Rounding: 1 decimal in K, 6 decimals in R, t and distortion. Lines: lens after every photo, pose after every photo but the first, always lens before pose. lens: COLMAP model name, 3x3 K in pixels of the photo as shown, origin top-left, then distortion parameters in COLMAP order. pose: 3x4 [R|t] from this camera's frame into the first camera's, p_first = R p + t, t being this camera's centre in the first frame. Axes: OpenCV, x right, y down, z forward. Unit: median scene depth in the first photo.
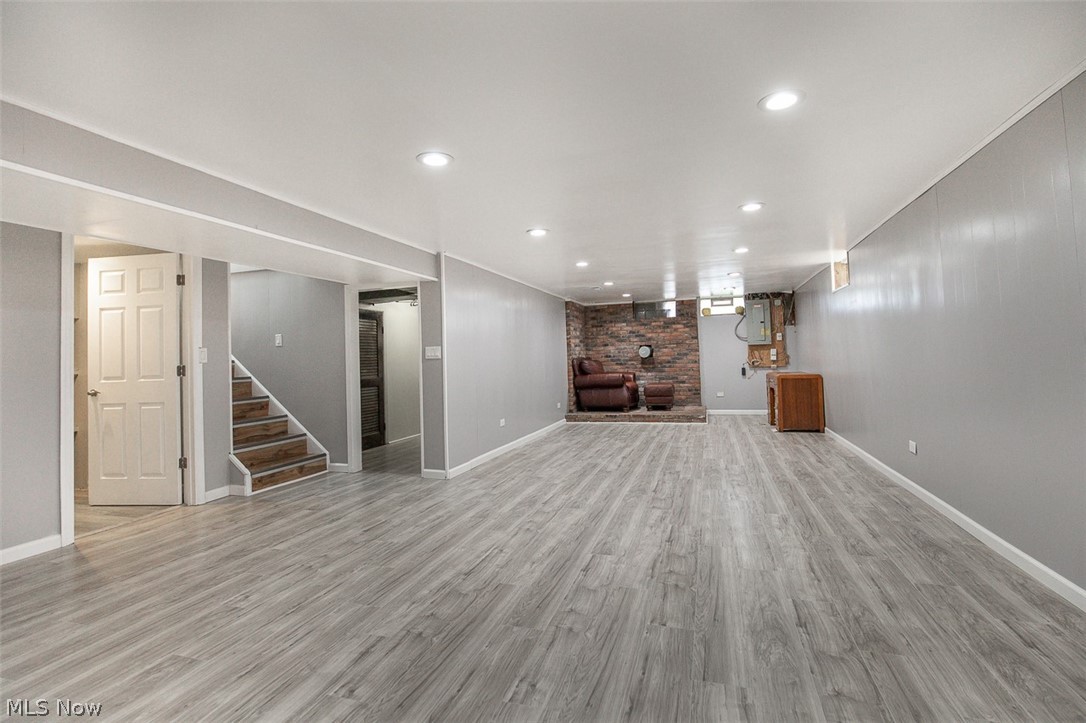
lens RADIAL K [[515.9, 0, 546.4], [0, 515.9, 318.3], [0, 0, 1]] dist [0.016657, -0.000036]
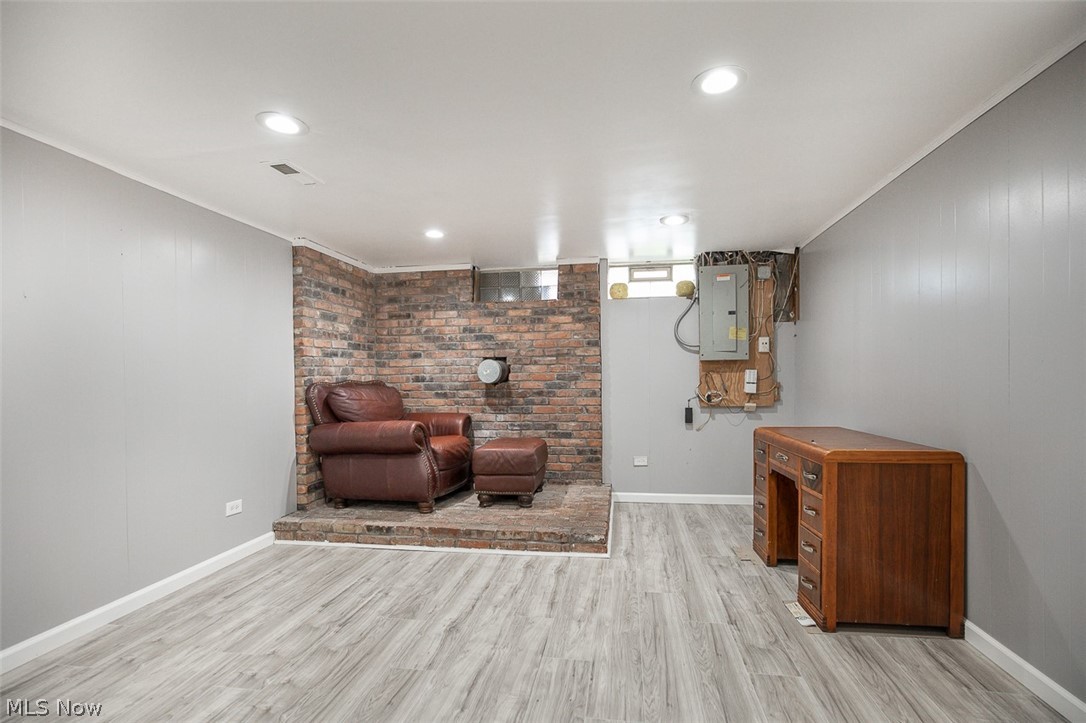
lens RADIAL K [[497.0, 0, 543.0], [0, 497.0, 361.5], [0, 0, 1]] dist [-0.009068, 0.000004]
pose [[0.989156, 0.021994, 0.145212, 0.174046], [-0.028613, 0.998637, 0.043652, 0.035340], [-0.144054, -0.047334, 0.988437, 0.550152]]
